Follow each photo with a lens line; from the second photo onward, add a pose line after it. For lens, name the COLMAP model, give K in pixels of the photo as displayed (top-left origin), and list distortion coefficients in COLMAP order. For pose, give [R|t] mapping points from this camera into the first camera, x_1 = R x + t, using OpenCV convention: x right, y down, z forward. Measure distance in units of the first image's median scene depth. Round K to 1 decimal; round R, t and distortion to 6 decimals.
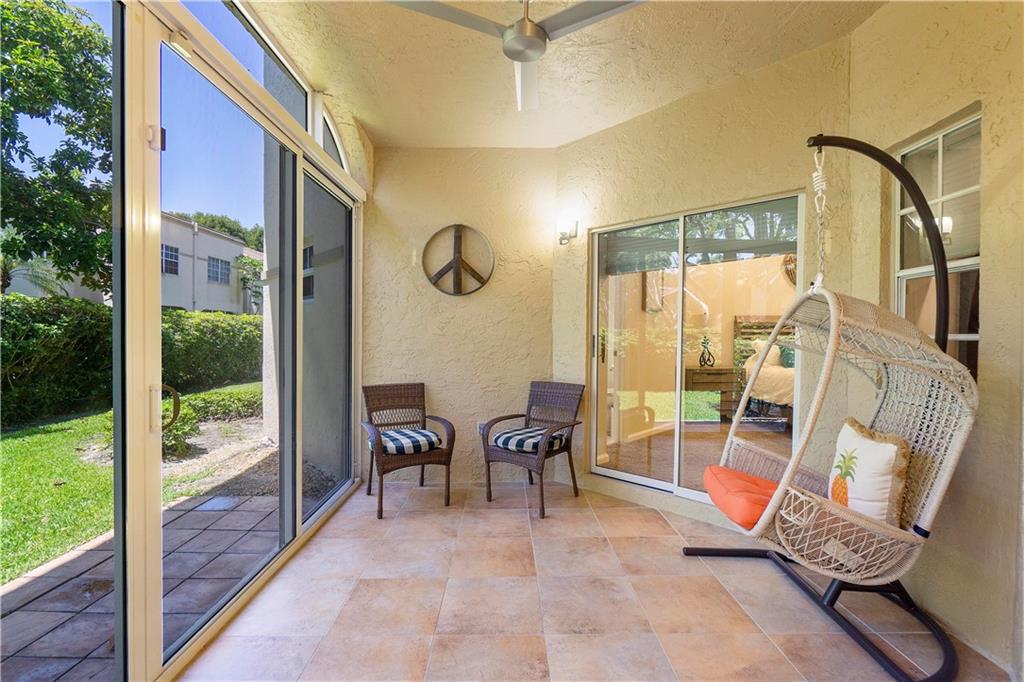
lens RADIAL K [[443.4, 0, 506.9], [0, 443.4, 334.1], [0, 0, 1]] dist [-0.001001, 0.000039]
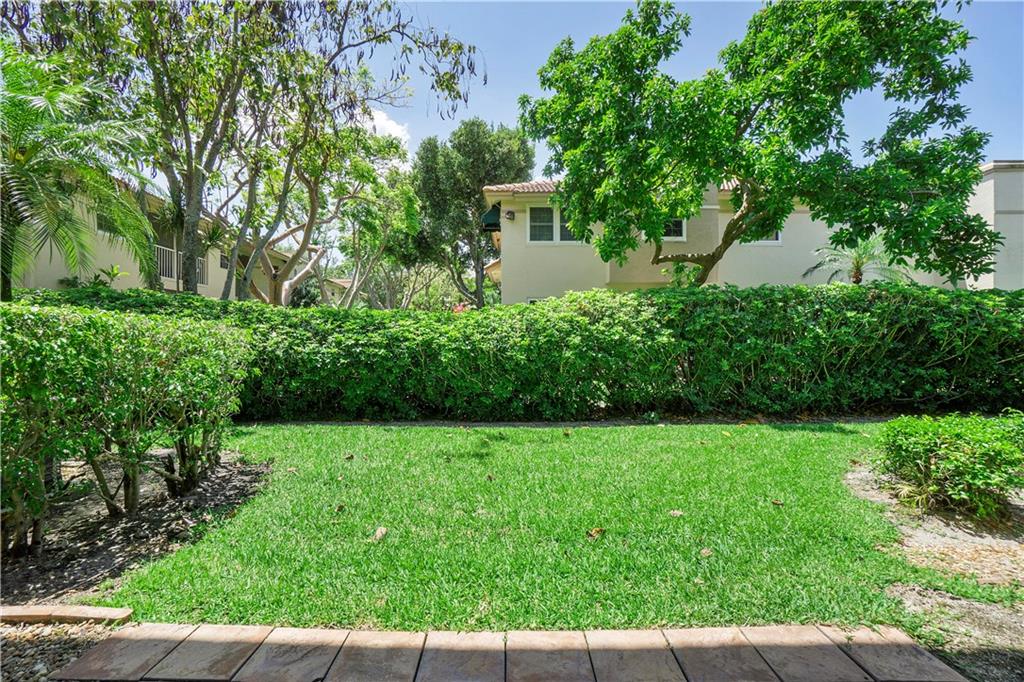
lens RADIAL K [[443.4, 0, 506.9], [0, 443.4, 334.1], [0, 0, 1]] dist [-0.001001, 0.000039]
pose [[-0.008564, -0.005146, -0.999950, -0.107164], [0.005512, 0.999971, -0.005194, 0.021751], [0.999948, -0.005556, -0.008536, 0.249461]]
